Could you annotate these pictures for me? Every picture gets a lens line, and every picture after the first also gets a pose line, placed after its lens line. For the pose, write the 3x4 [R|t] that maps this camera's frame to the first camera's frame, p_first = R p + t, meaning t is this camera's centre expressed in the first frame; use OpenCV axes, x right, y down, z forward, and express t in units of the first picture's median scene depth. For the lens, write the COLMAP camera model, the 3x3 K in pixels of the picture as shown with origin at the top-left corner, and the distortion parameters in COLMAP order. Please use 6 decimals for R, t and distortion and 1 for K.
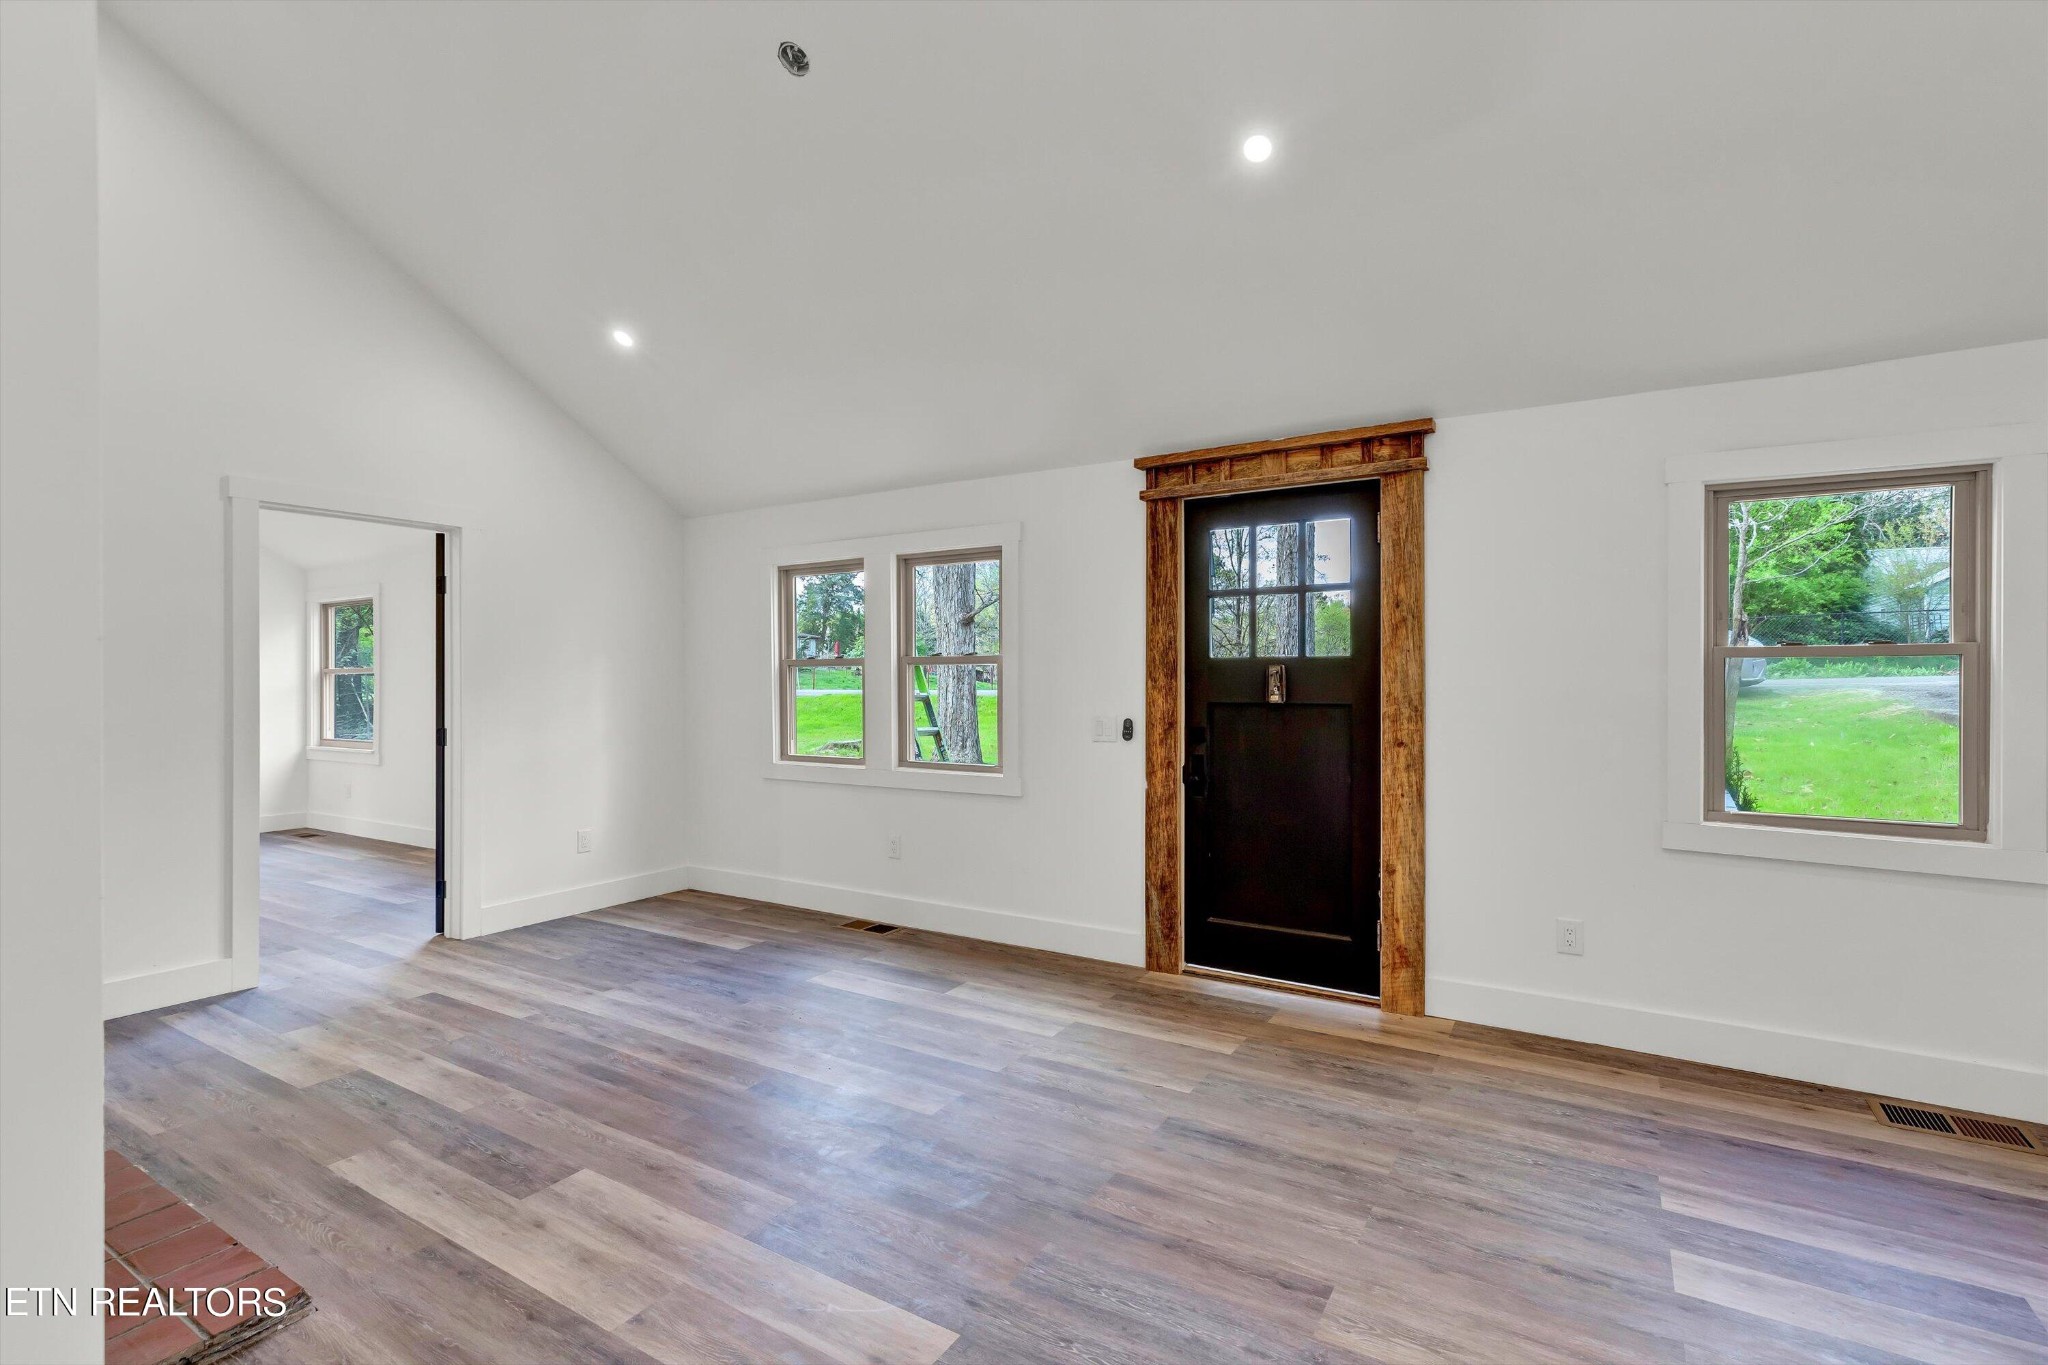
lens RADIAL K [[948.0, 0, 1019.7], [0, 948.0, 680.1], [0, 0, 1]] dist [0.002027, 0.000640]
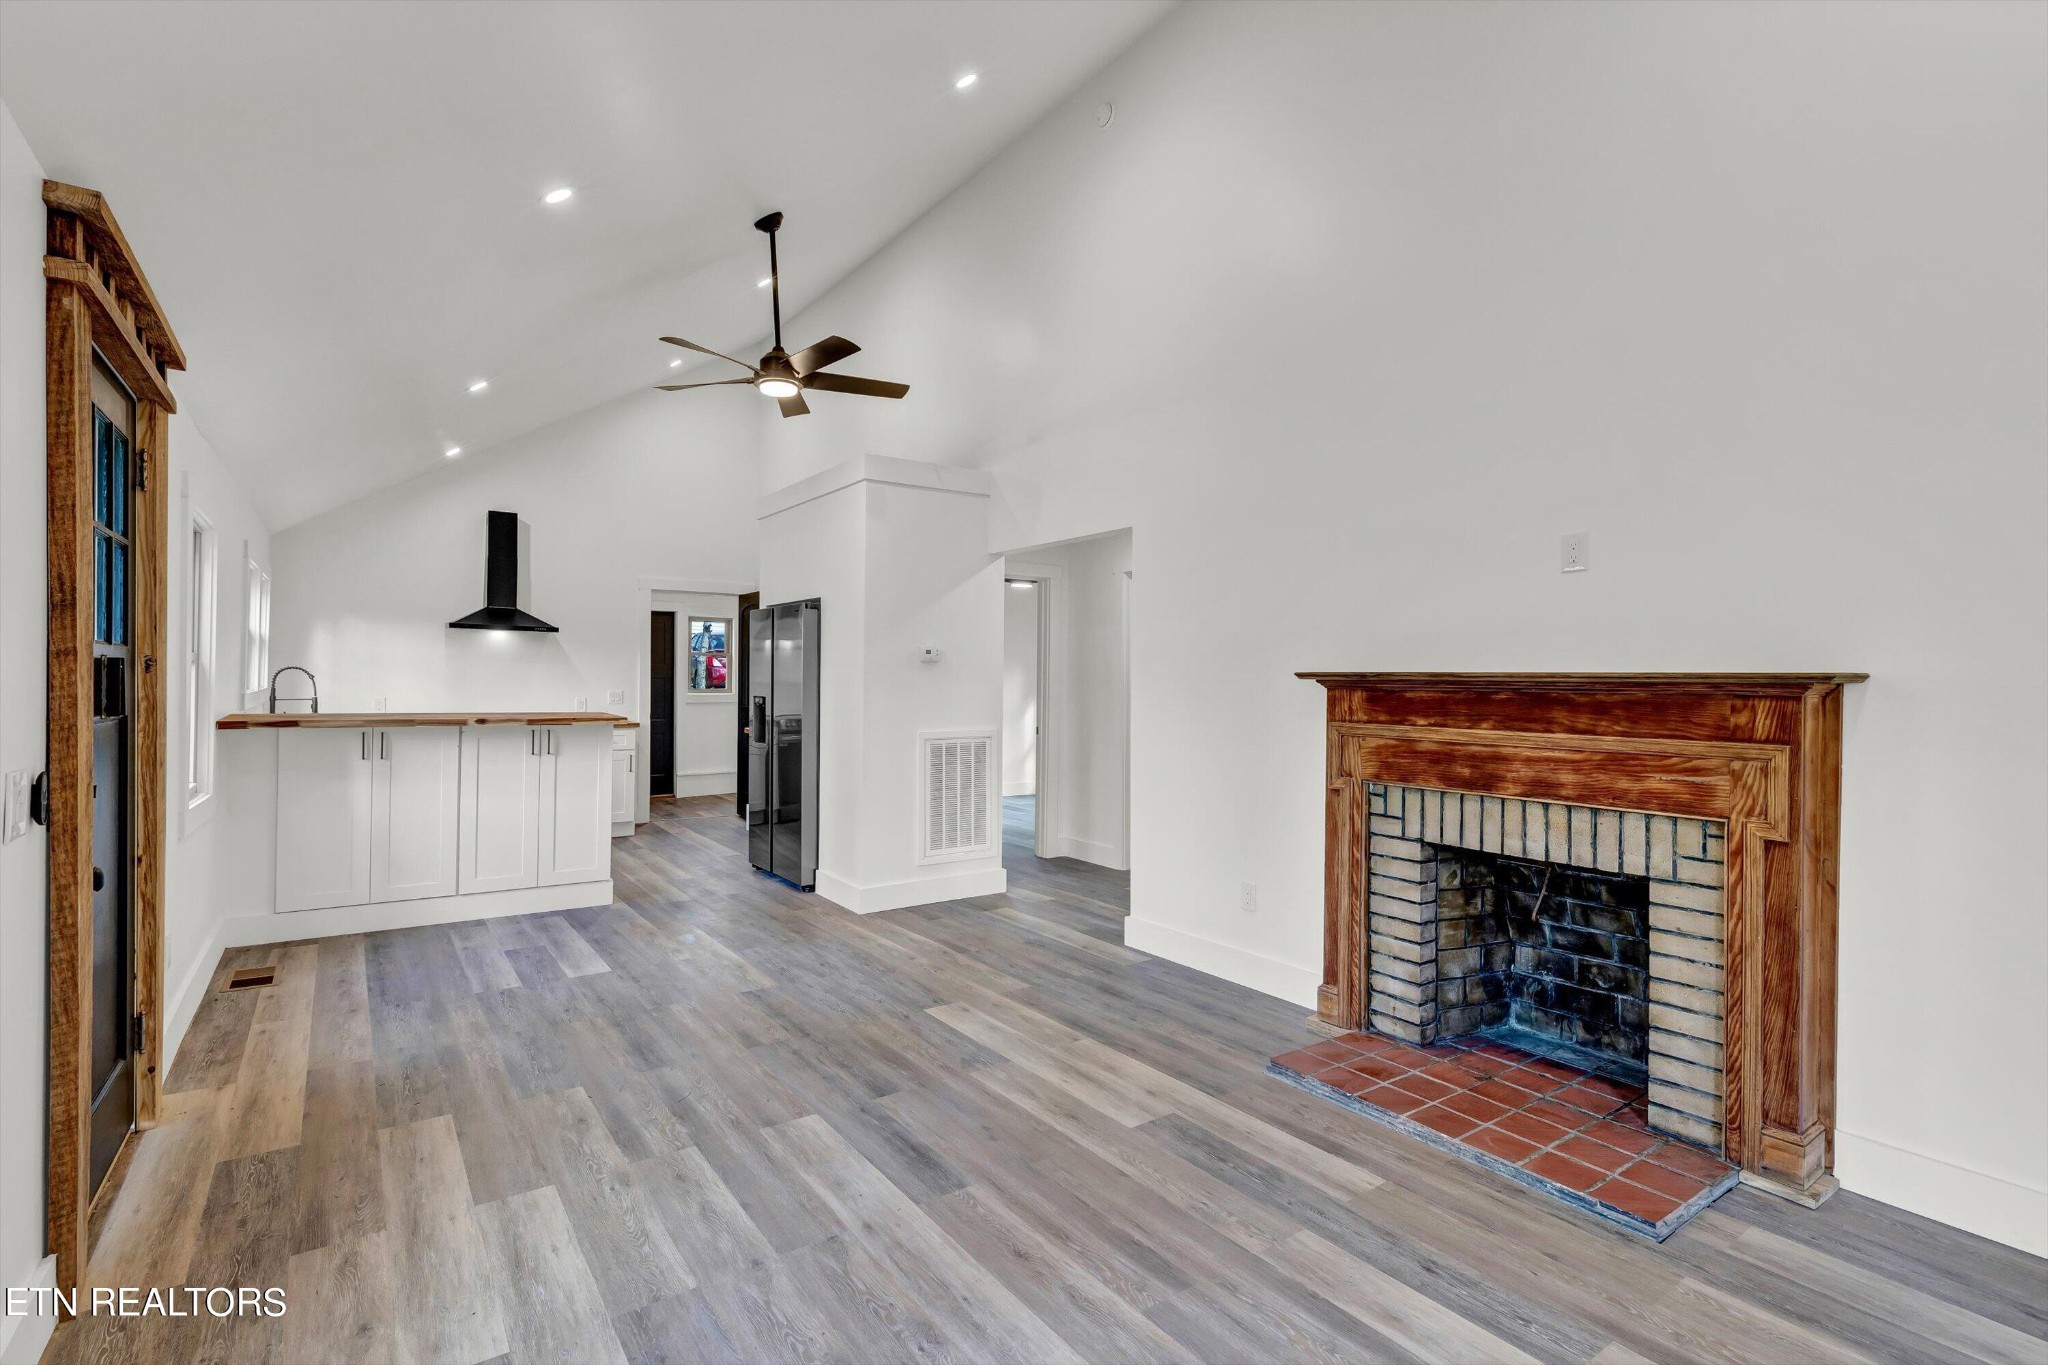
lens RADIAL K [[948.0, 0, 1019.7], [0, 948.0, 680.1], [0, 0, 1]] dist [0.002027, 0.000640]
pose [[-0.922320, -0.004581, 0.386399, -0.539296], [-0.005285, 0.999986, -0.000759, -0.003264], [-0.386390, -0.002742, -0.922331, 1.461992]]
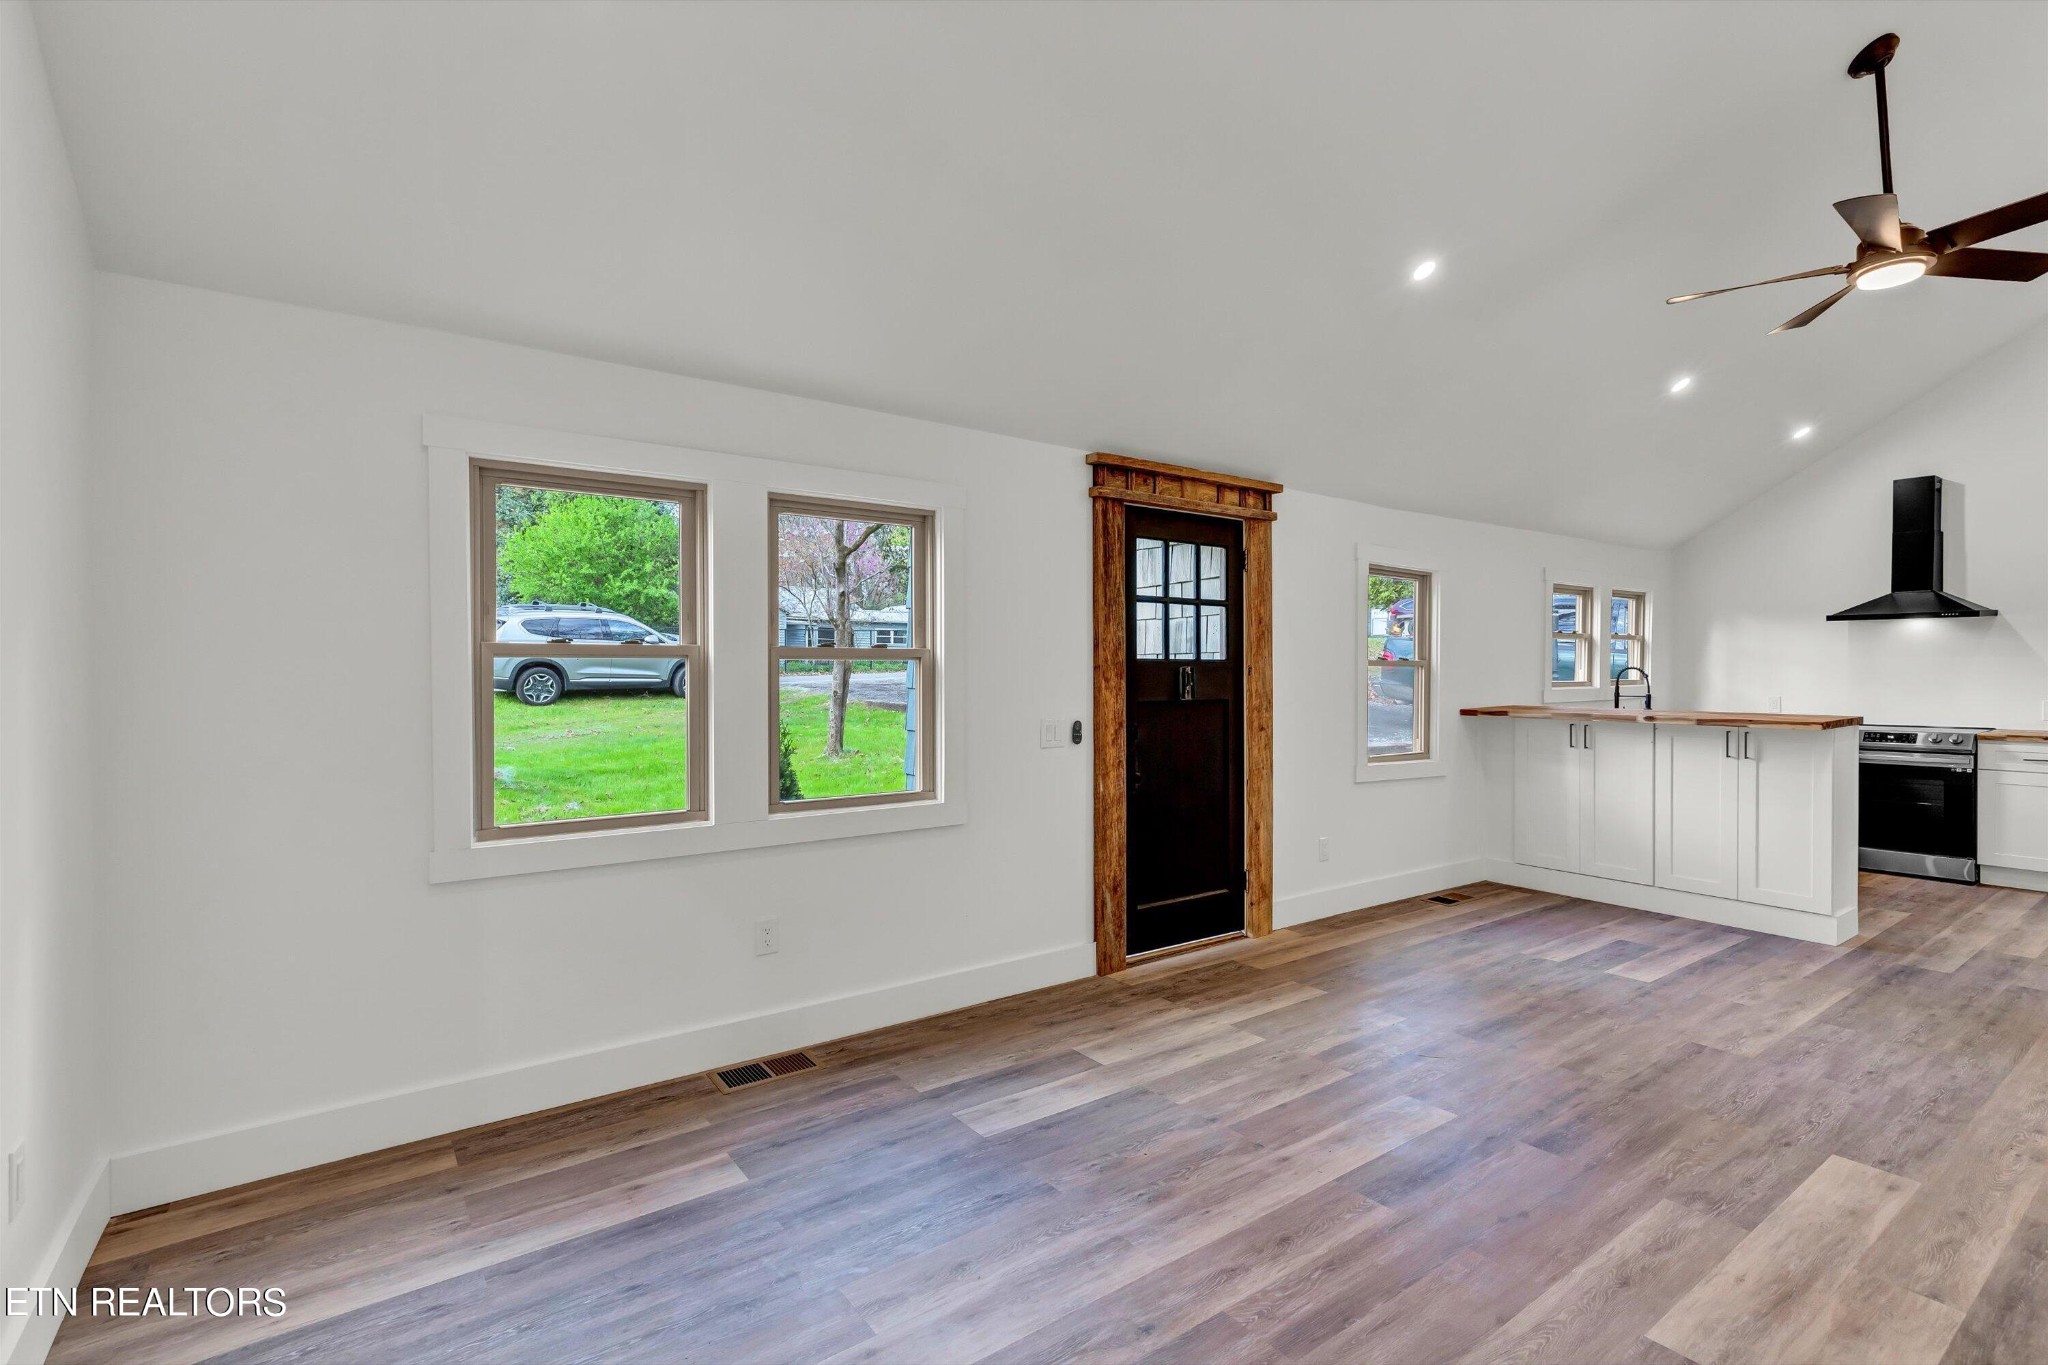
lens RADIAL K [[948.0, 0, 1019.7], [0, 948.0, 680.1], [0, 0, 1]] dist [0.002027, 0.000640]
pose [[0.379840, -0.003327, 0.925046, -0.942765], [0.003472, 0.999992, 0.002171, -0.003282], [-0.925046, 0.002387, 0.379849, 0.826676]]
